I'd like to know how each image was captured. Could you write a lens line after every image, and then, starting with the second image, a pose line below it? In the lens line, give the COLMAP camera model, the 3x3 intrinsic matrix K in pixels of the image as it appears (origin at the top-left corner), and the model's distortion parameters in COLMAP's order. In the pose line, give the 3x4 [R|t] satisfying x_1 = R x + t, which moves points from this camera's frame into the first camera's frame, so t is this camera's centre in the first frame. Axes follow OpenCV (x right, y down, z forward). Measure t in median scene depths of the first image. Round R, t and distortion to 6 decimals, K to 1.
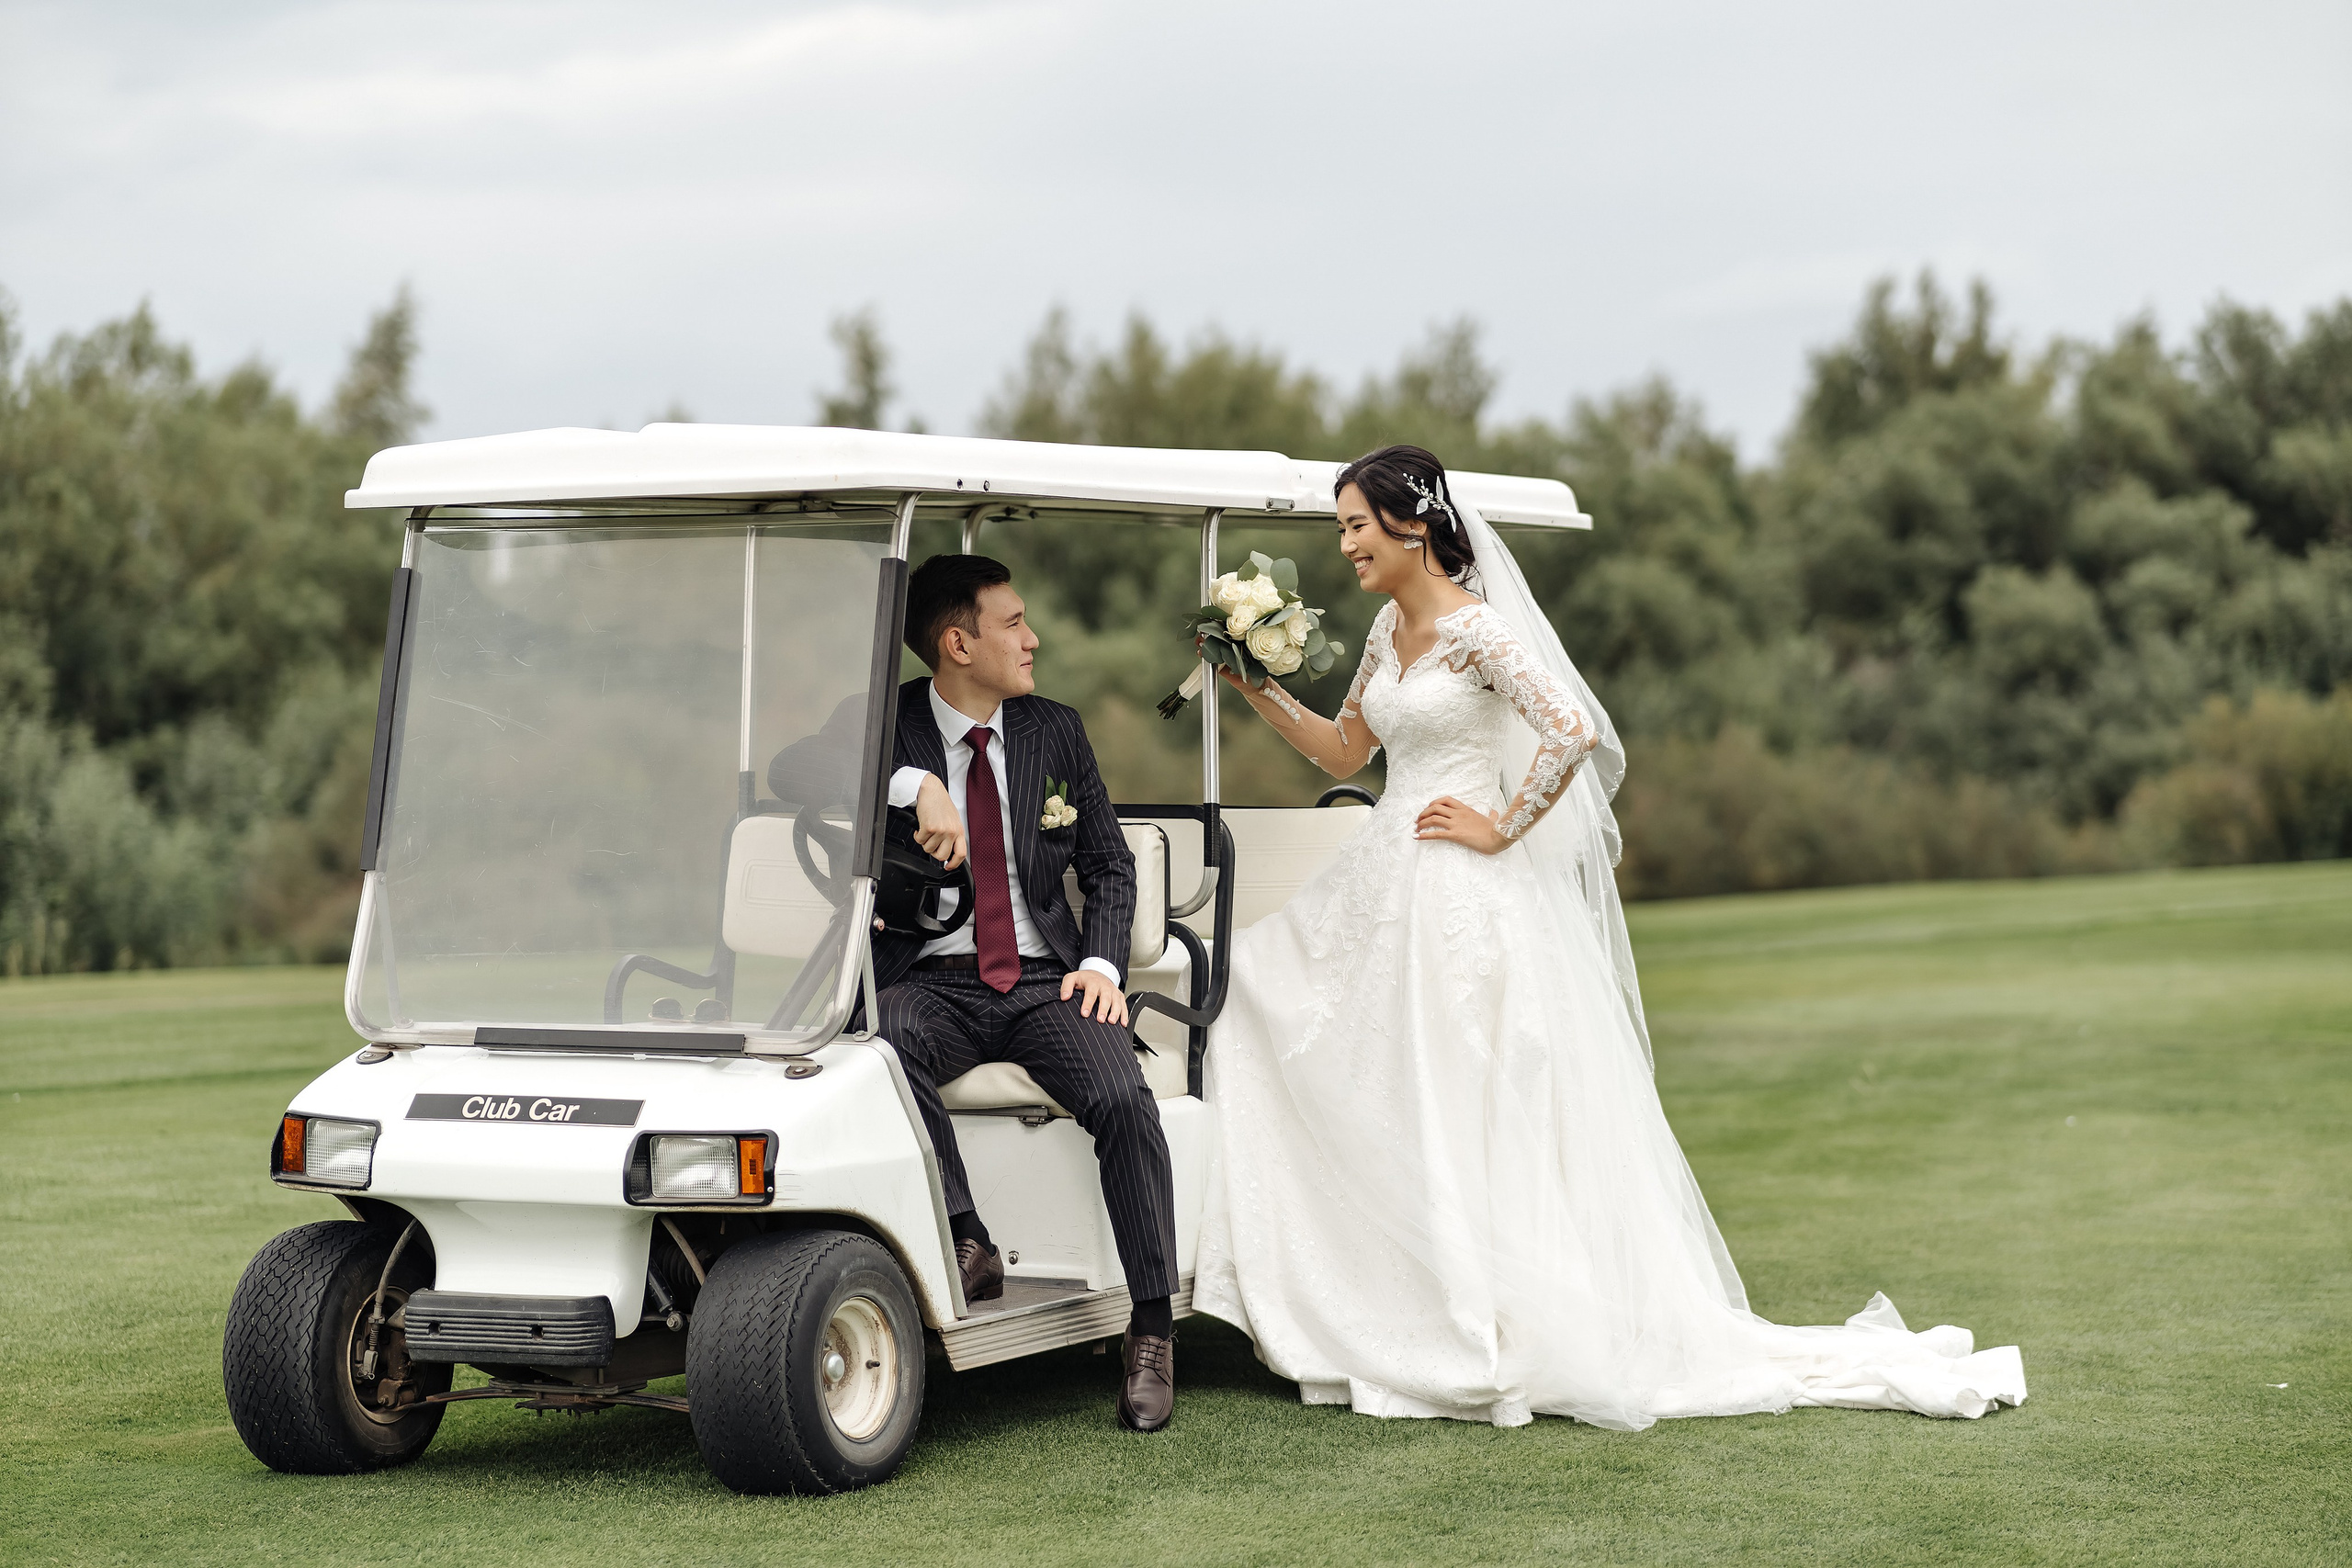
lens RADIAL K [[5549.4, 0, 1176.2], [0, 5549.4, 785.5], [0, 0, 1]] dist [-0.100373, 0.000000]
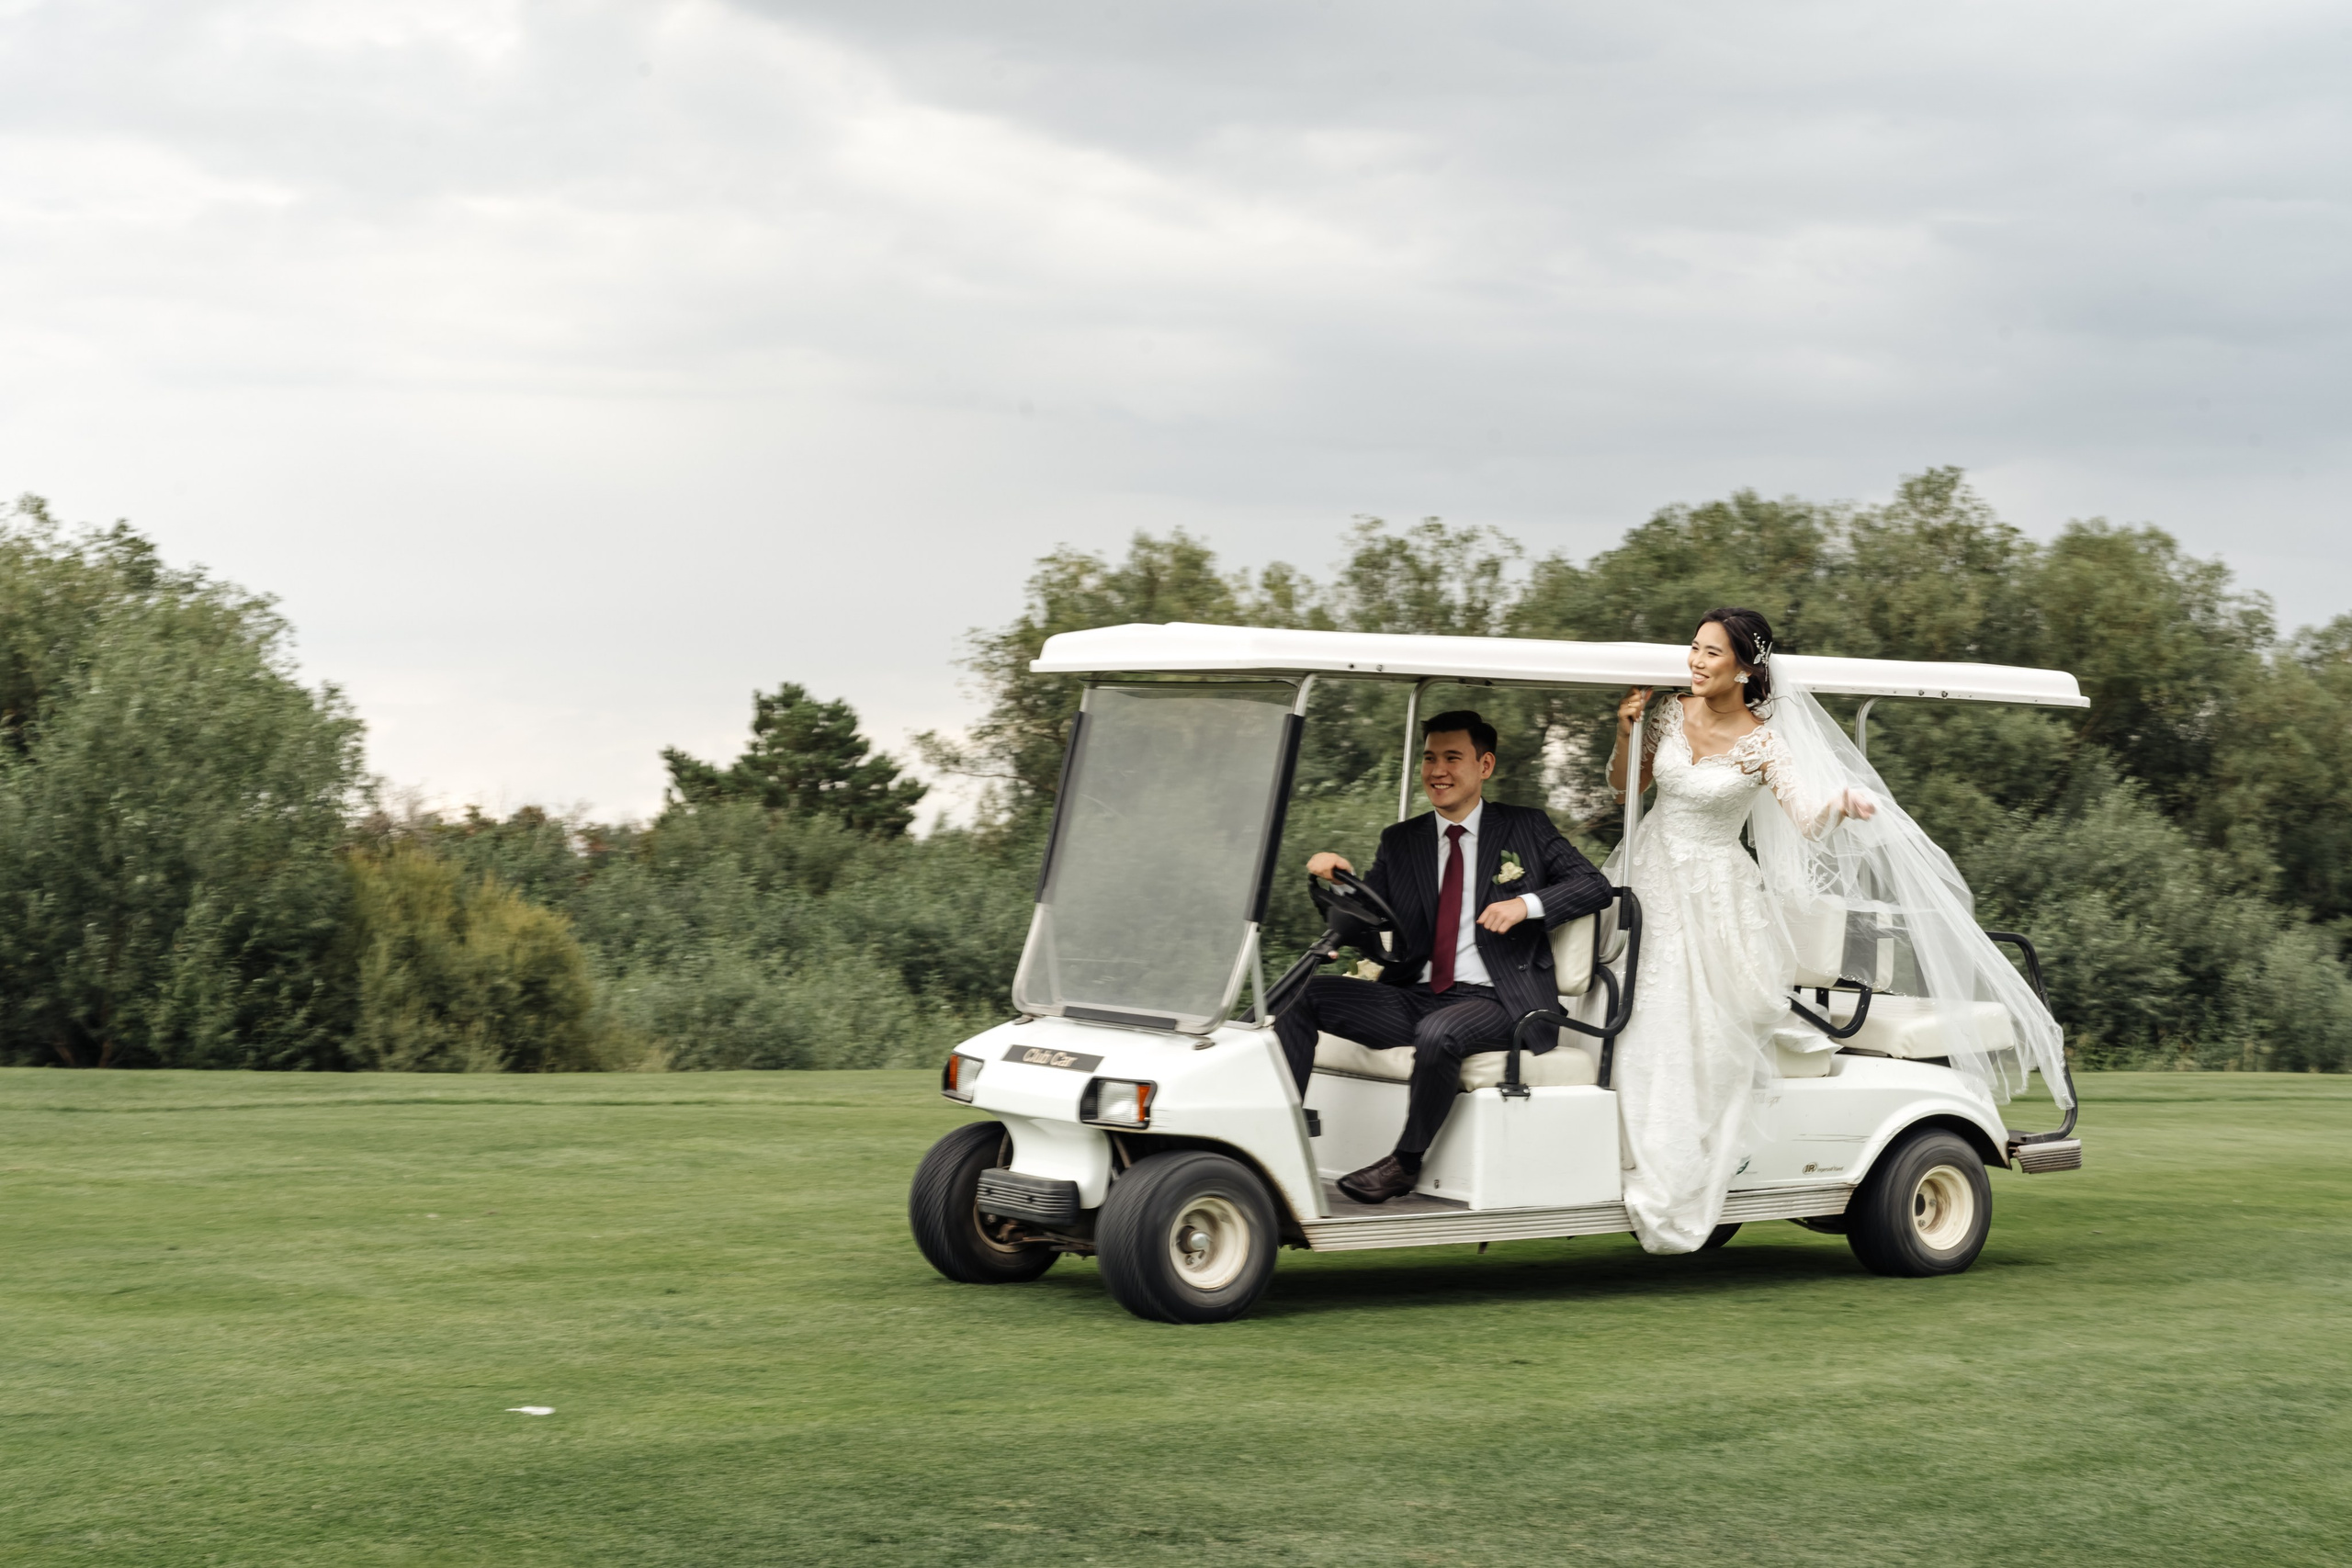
lens RADIAL K [[3922.0, 0, 1187.6], [0, 3922.0, 775.6], [0, 0, 1]] dist [0.008738, 0.000000]
pose [[0.880654, 0.033437, -0.472578, 0.437654], [-0.043436, 0.999004, -0.010259, -0.011747], [0.471764, 0.029561, 0.881229, 0.037814]]
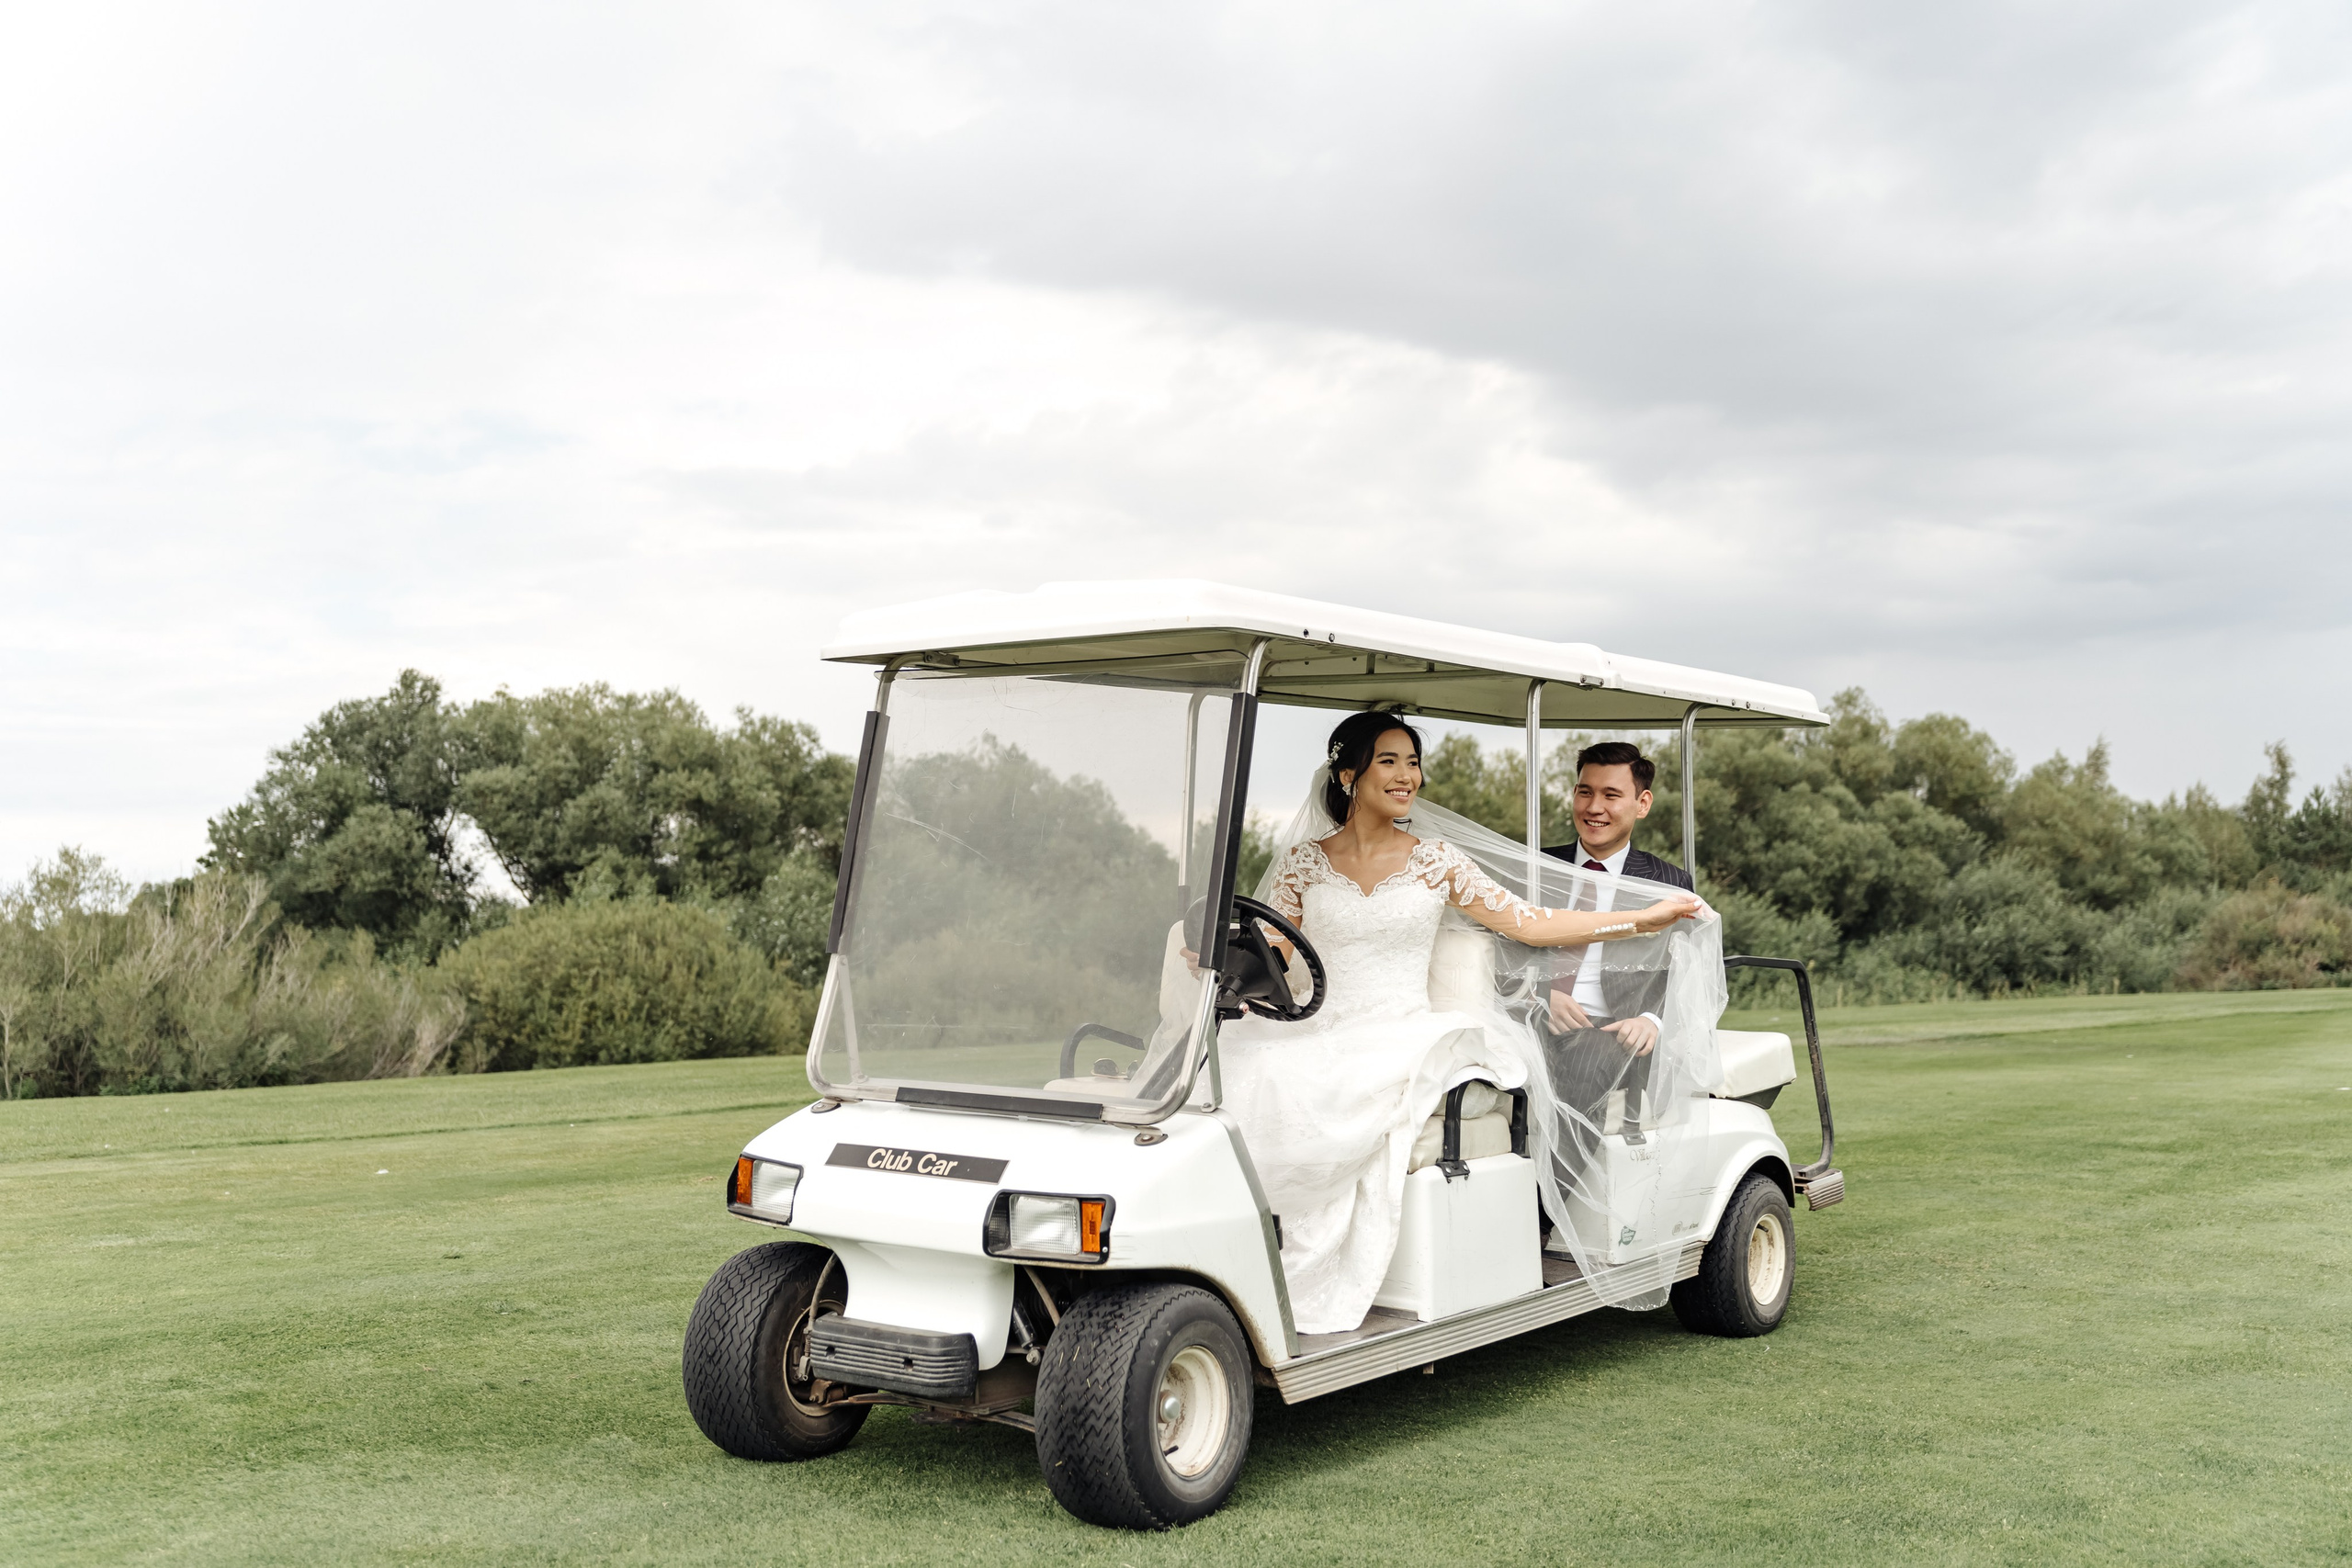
lens RADIAL K [[2330.1, 0, 1161.2], [0, 2330.1, 800.2], [0, 0, 1]] dist [-0.029556, 0.000000]
pose [[0.984343, 0.011483, -0.175891, 0.017837], [-0.021495, 0.998248, -0.055119, 0.008474], [0.174950, 0.058036, 0.982865, 0.525504]]
